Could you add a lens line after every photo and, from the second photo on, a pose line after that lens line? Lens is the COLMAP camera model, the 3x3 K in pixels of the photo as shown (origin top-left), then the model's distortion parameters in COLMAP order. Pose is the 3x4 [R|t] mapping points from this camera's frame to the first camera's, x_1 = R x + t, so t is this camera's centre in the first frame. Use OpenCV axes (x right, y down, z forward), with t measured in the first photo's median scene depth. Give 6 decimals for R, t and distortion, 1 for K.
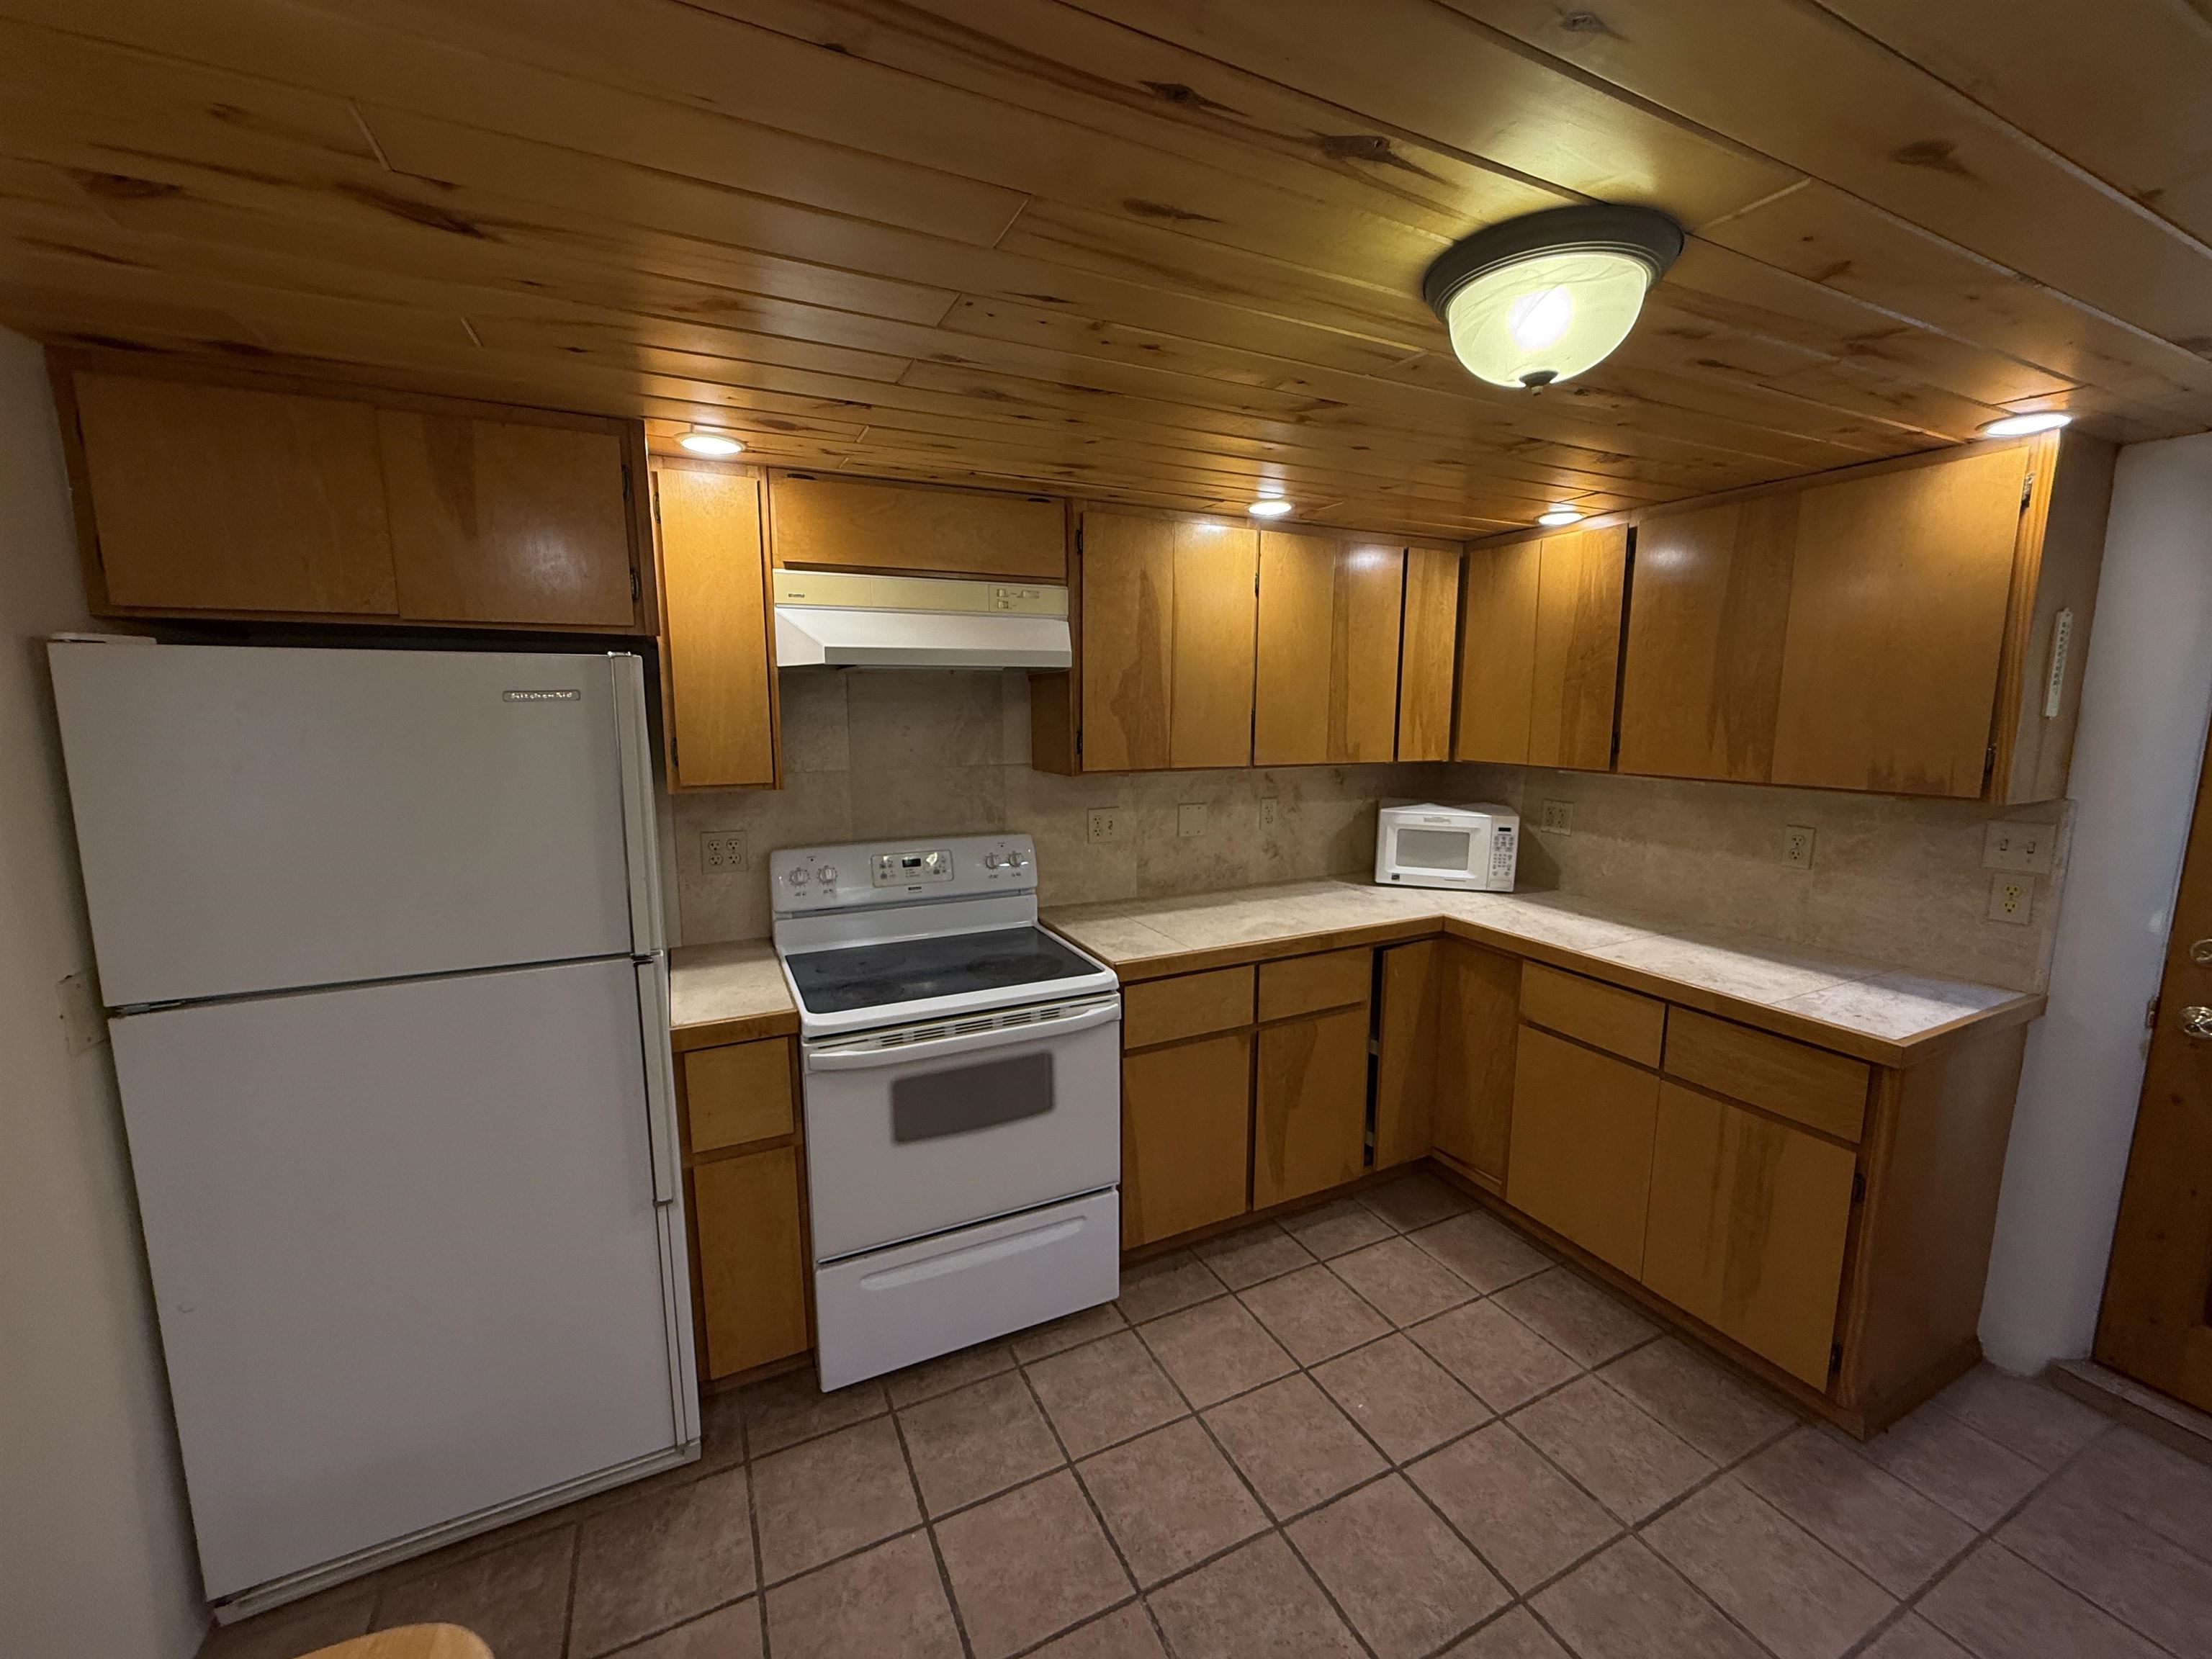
lens RADIAL K [[886.6, 0, 1106.5], [0, 886.6, 830.3], [0, 0, 1]] dist [0.000500, 0.000018]
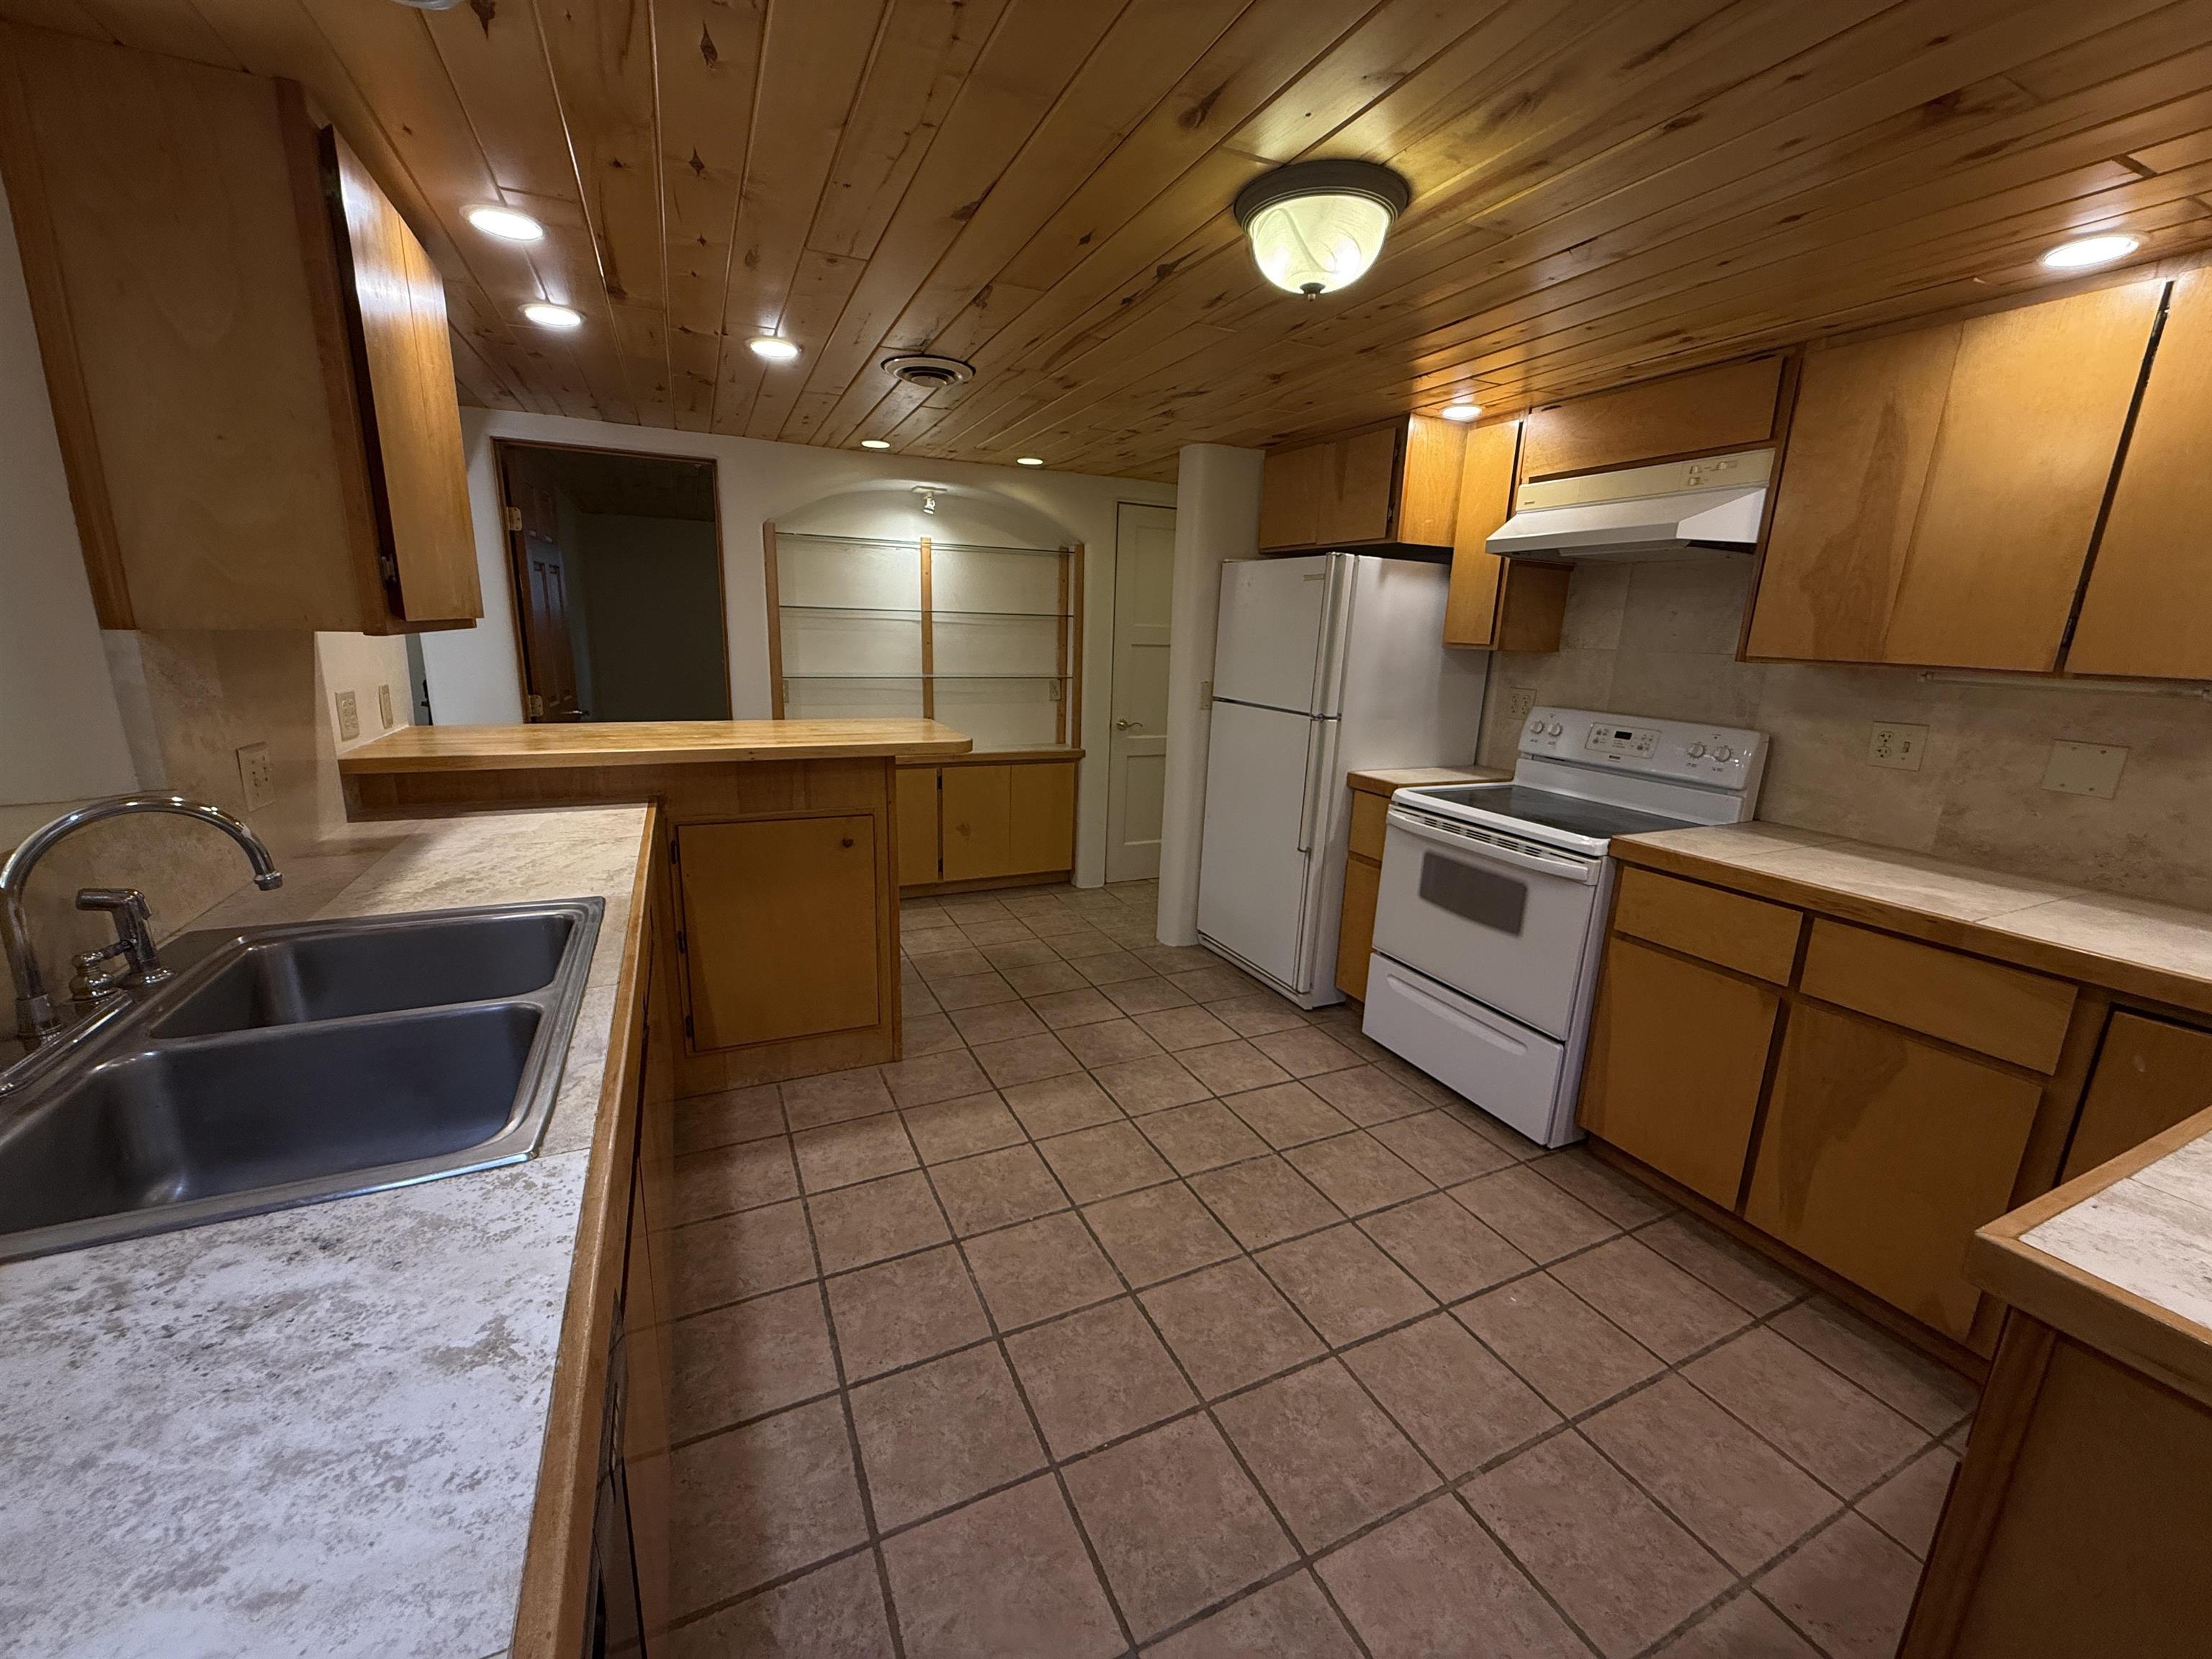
lens RADIAL K [[886.6, 0, 1101.0], [0, 886.6, 833.2], [0, 0, 1]] dist [0.000500, 0.000018]
pose [[-0.023243, 0.229565, -0.973016, 1.070461], [-0.181959, 0.956051, 0.229909, 0.021353], [0.983031, 0.182393, 0.019550, 0.425615]]
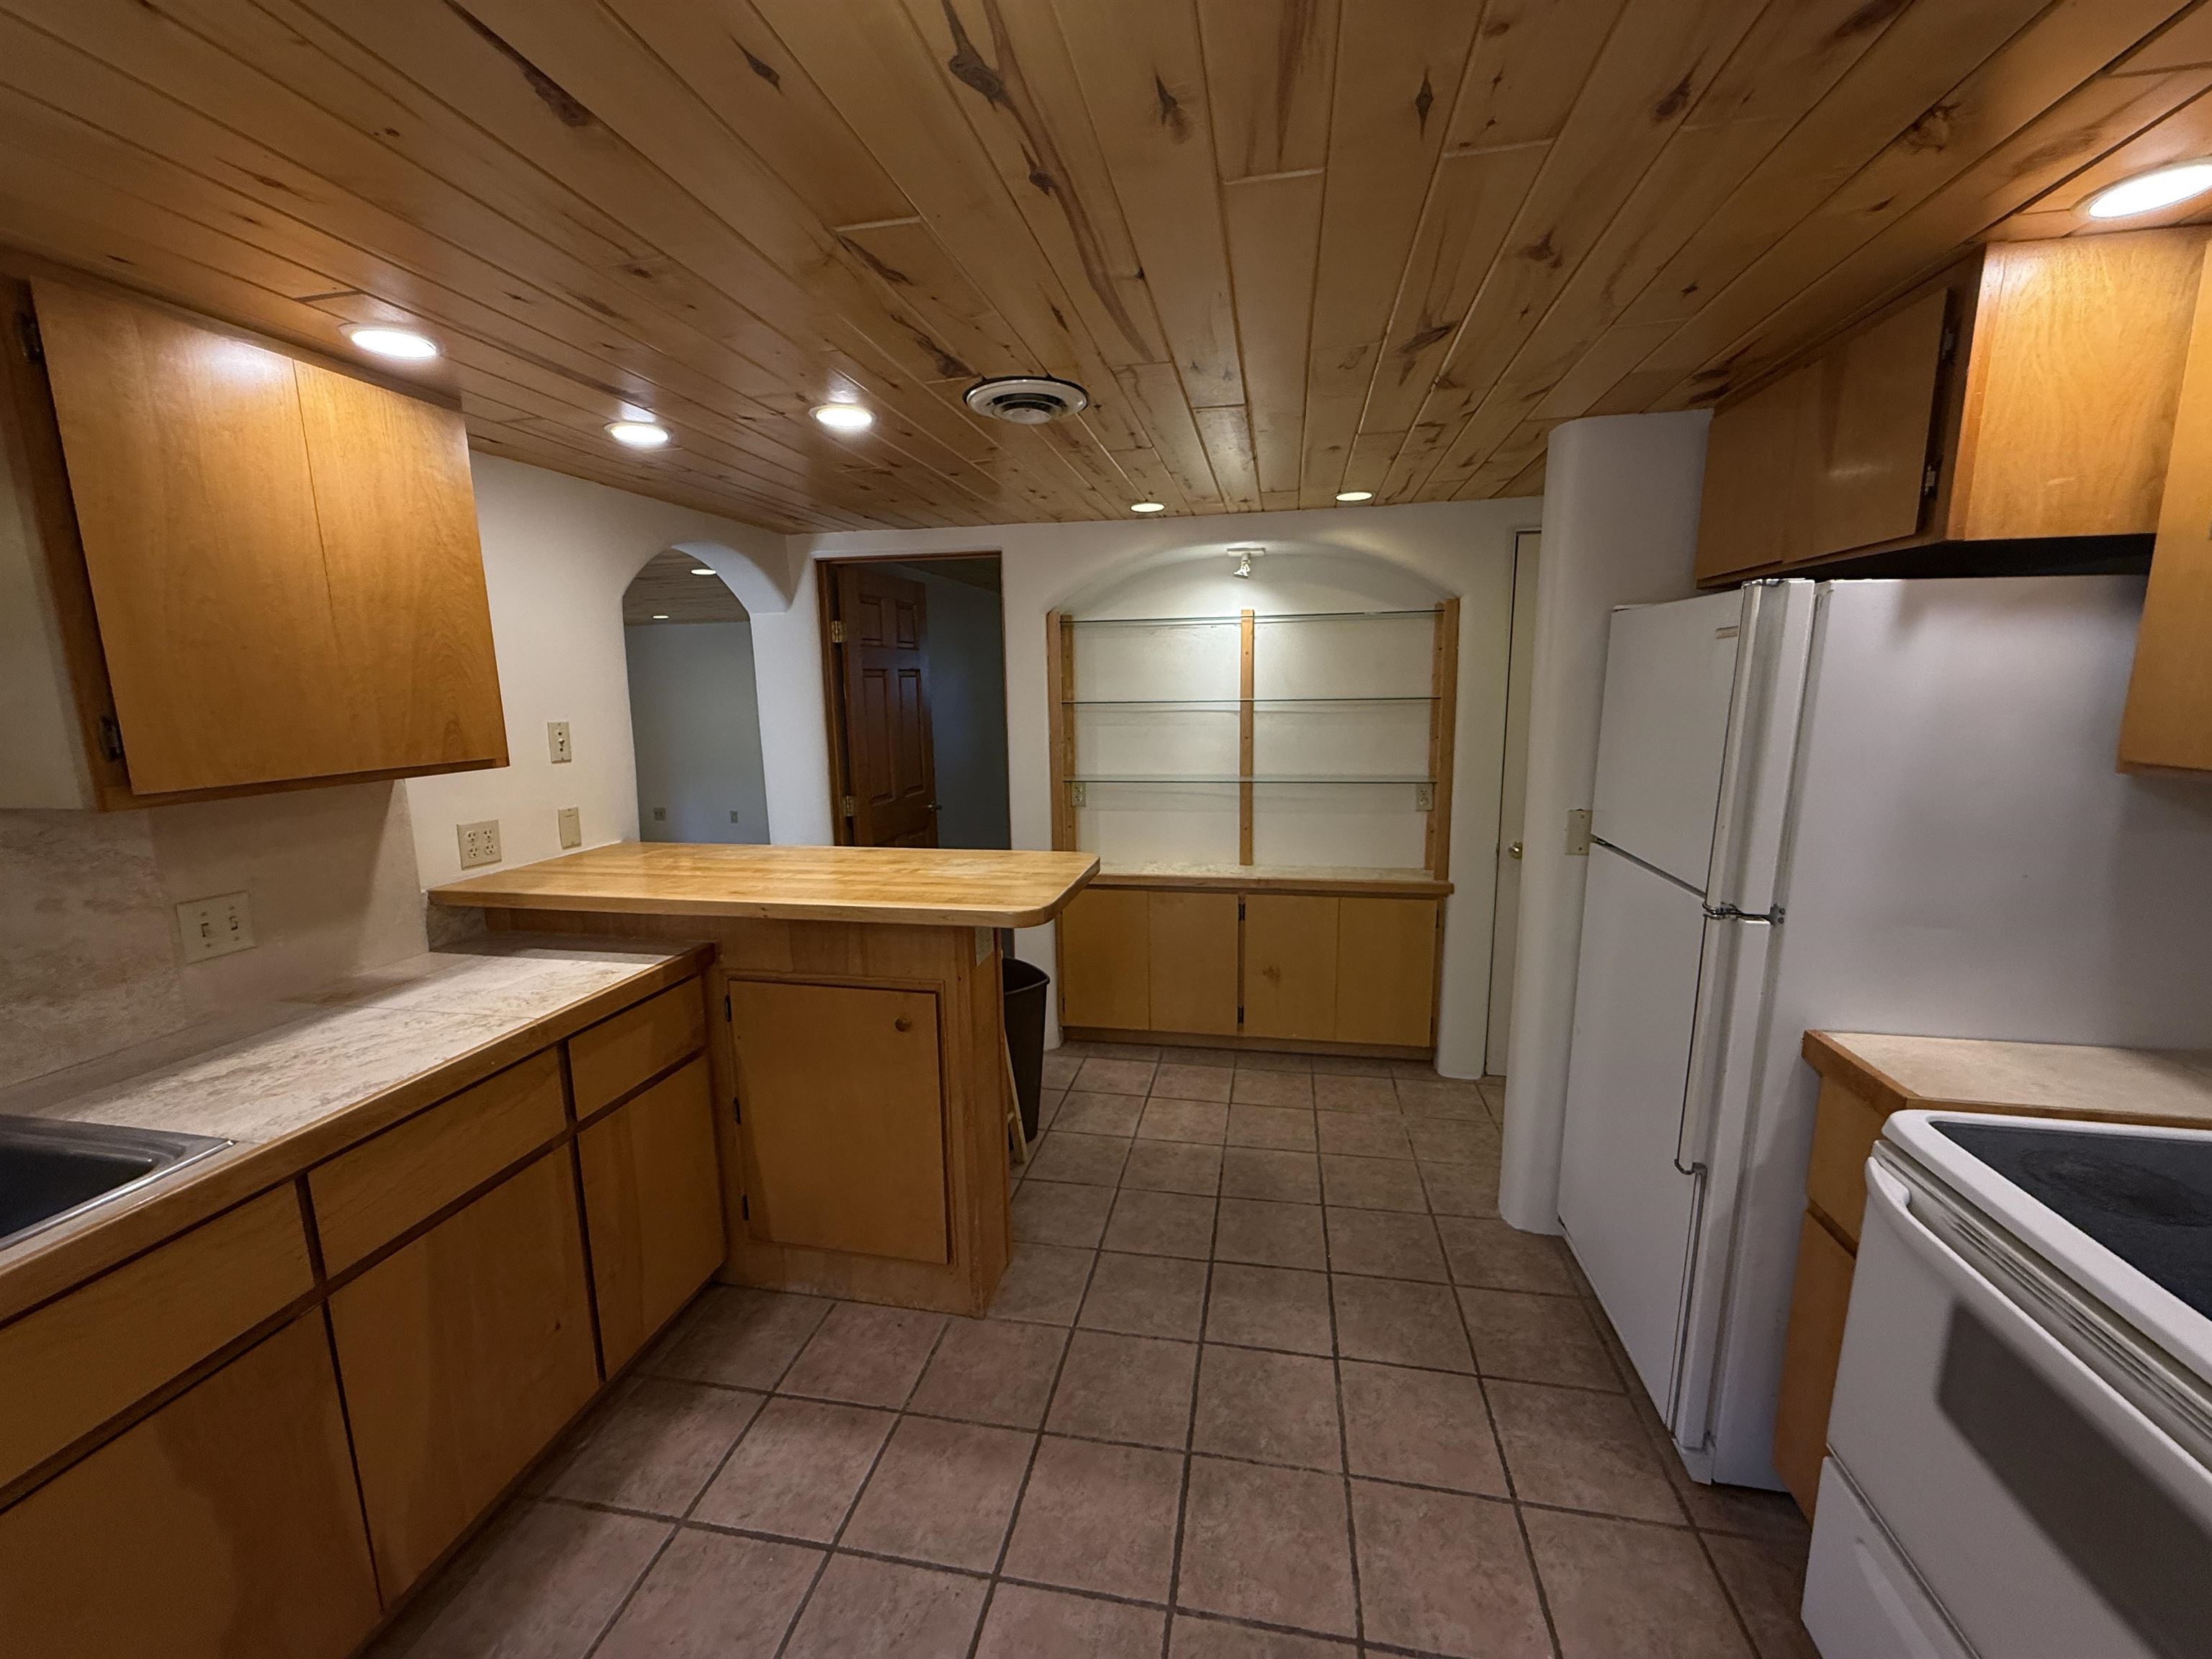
lens RADIAL K [[886.6, 0, 1105.4], [0, 886.6, 832.5], [0, 0, 1]] dist [0.000500, 0.000018]
pose [[-0.607415, 0.143466, -0.781322, 0.452231], [-0.104487, 0.960582, 0.257613, -0.084773], [0.787483, 0.238116, -0.568482, 0.771266]]
